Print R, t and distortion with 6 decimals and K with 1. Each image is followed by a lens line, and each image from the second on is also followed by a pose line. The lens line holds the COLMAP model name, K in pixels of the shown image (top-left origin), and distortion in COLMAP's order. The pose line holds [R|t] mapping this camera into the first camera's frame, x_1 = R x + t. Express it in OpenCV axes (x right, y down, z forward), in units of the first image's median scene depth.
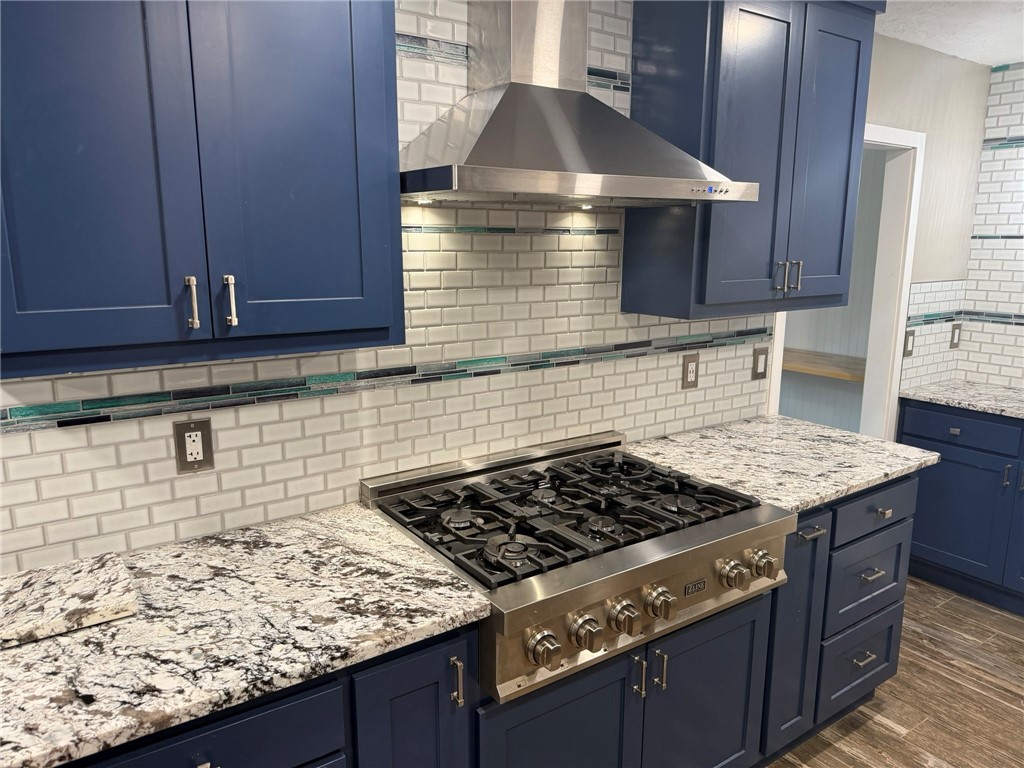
lens RADIAL K [[730.4, 0, 517.8], [0, 730.4, 378.9], [0, 0, 1]] dist [0.055060, -0.063243]
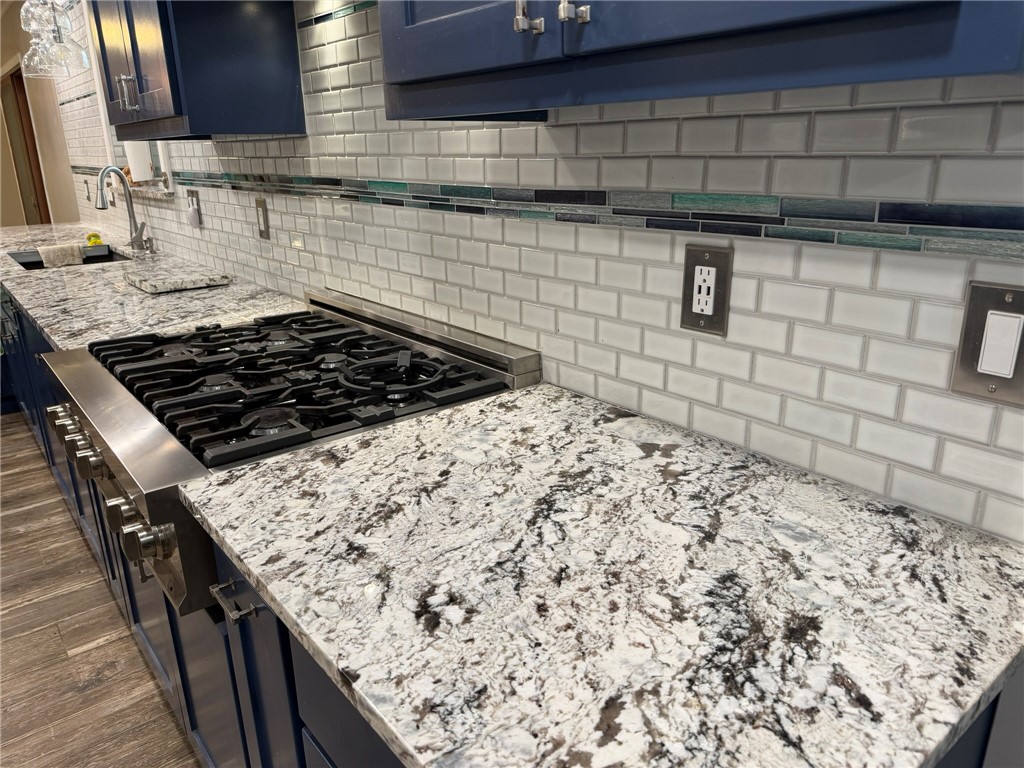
lens RADIAL K [[730.4, 0, 519.6], [0, 730.4, 386.9], [0, 0, 1]] dist [0.055060, -0.063243]
pose [[0.072888, 0.292747, -0.953408, 0.673809], [-0.187076, 0.942996, 0.275248, -0.054965], [0.979638, 0.158298, 0.123499, 0.929843]]
